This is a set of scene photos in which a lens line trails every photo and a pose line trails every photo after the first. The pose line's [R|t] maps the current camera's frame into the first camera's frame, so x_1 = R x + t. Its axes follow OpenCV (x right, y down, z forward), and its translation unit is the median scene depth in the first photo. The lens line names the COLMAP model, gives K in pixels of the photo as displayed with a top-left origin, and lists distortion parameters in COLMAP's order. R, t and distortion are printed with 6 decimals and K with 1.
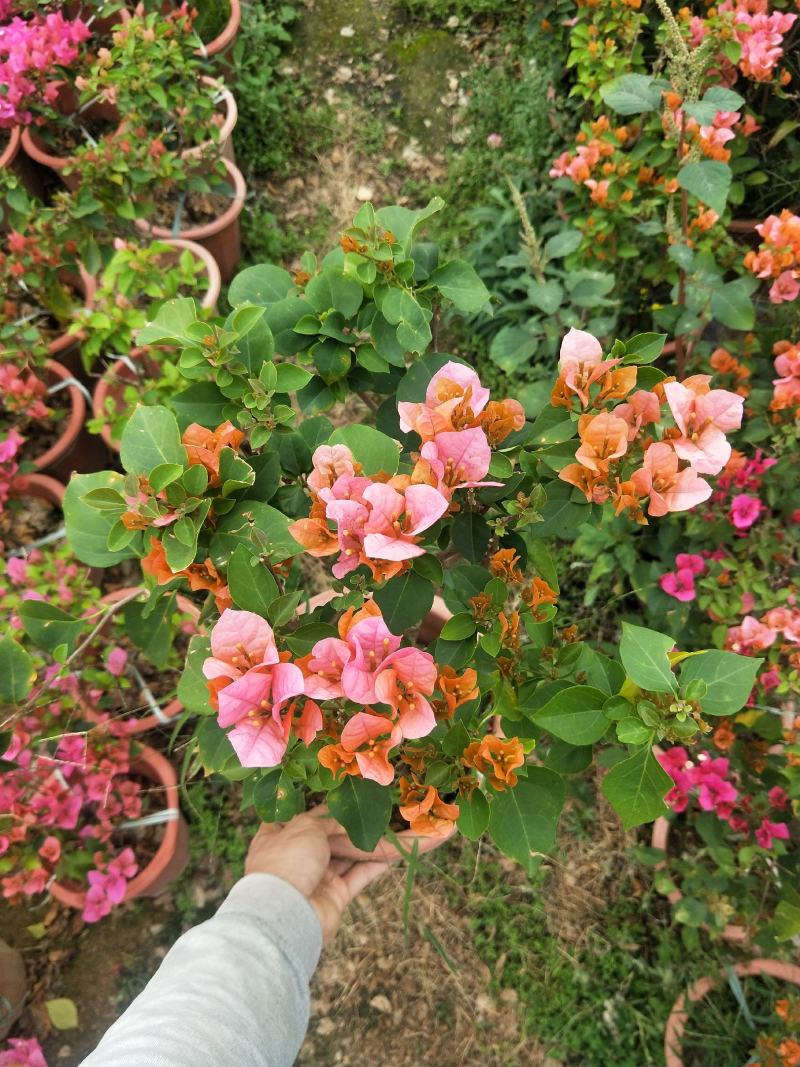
lens RADIAL K [[984.7, 0, 400.0], [0, 984.7, 533.5], [0, 0, 1]] dist [-0.116008, 0.125958]
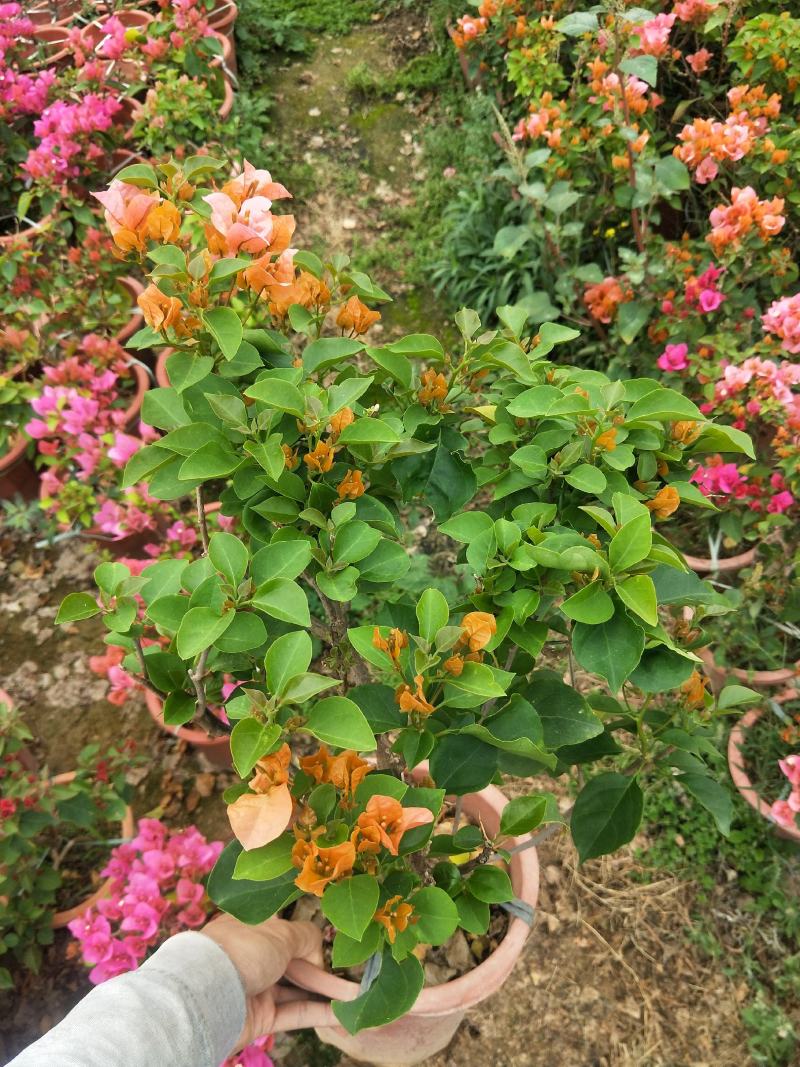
lens RADIAL K [[984.7, 0, 400.0], [0, 984.7, 533.5], [0, 0, 1]] dist [-0.116008, 0.125958]
pose [[0.990596, -0.119798, 0.066093, -0.096290], [0.129736, 0.975866, -0.175654, 0.236567], [-0.043455, 0.182576, 0.982231, -0.112824]]
